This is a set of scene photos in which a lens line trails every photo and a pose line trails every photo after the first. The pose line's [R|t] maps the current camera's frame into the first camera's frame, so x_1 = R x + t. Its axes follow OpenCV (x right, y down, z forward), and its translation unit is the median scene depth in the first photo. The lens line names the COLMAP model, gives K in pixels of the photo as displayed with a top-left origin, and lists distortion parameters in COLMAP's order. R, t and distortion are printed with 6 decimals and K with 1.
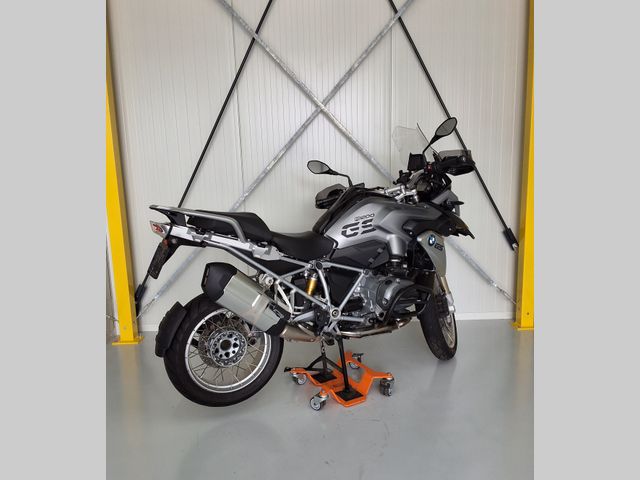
lens RADIAL K [[509.8, 0, 317.8], [0, 509.8, 264.7], [0, 0, 1]] dist [0.124808, -0.247268]
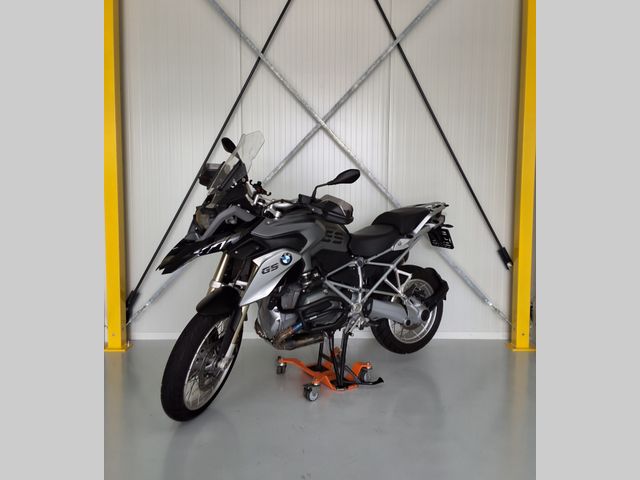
lens RADIAL K [[509.8, 0, 317.8], [0, 509.8, 264.7], [0, 0, 1]] dist [0.124808, -0.247268]
pose [[0.999352, 0.034547, 0.010100, -0.001664], [-0.033057, 0.991959, -0.122166, 0.101302], [-0.014239, 0.121753, 0.992458, 0.007708]]
